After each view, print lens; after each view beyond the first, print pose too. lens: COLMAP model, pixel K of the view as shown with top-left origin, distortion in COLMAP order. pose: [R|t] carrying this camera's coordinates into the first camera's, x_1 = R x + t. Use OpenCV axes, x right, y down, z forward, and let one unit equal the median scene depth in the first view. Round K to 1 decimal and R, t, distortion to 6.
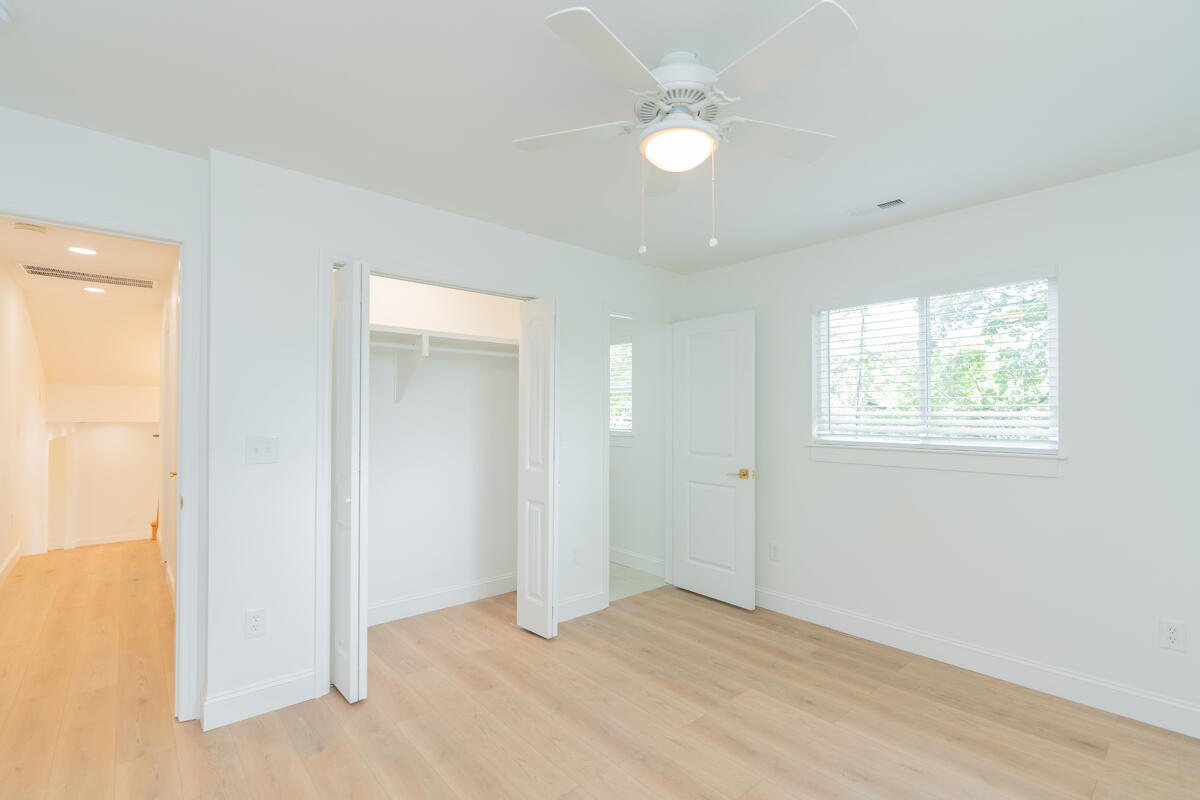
lens RADIAL K [[544.1, 0, 604.8], [0, 544.1, 409.9], [0, 0, 1]] dist [0.000599, 0.000866]
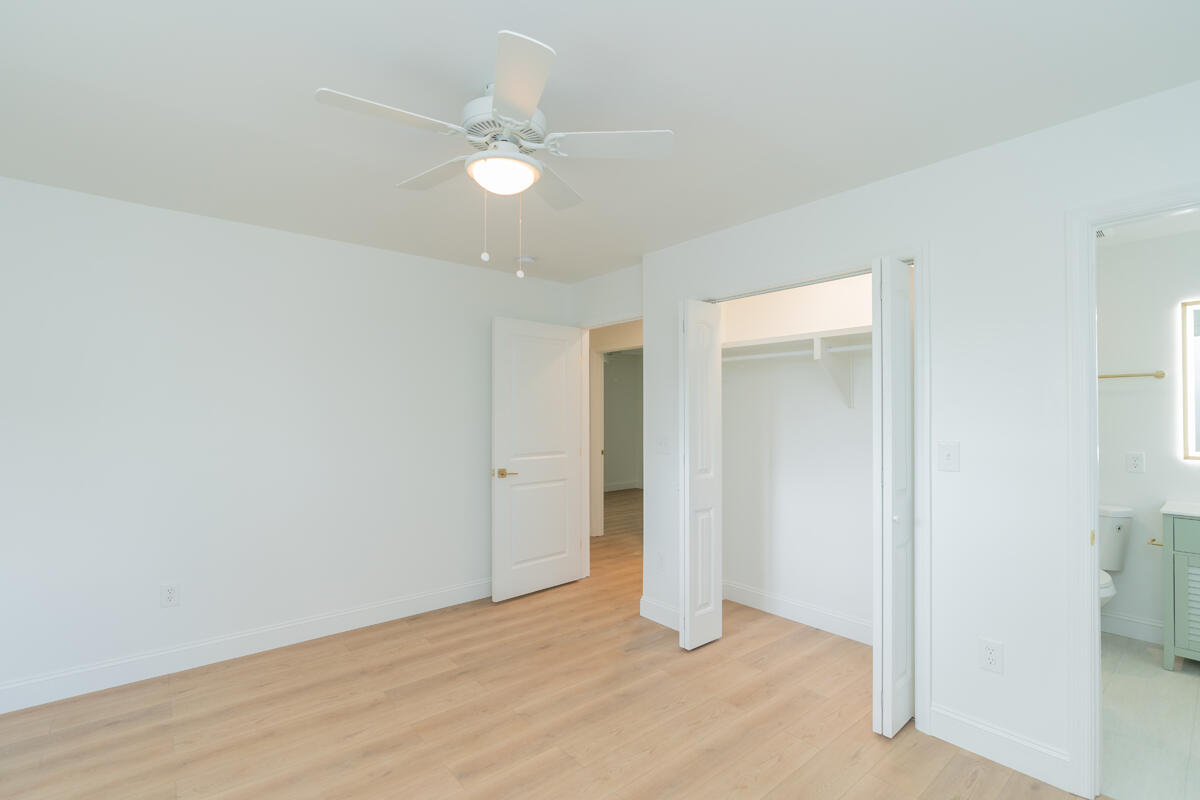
lens RADIAL K [[544.1, 0, 604.8], [0, 544.1, 409.9], [0, 0, 1]] dist [0.000599, 0.000866]
pose [[-0.016639, -0.012796, -0.999780, 0.755556], [0.001145, 0.999917, -0.012817, -0.000043], [0.999861, -0.001358, -0.016623, 0.777591]]
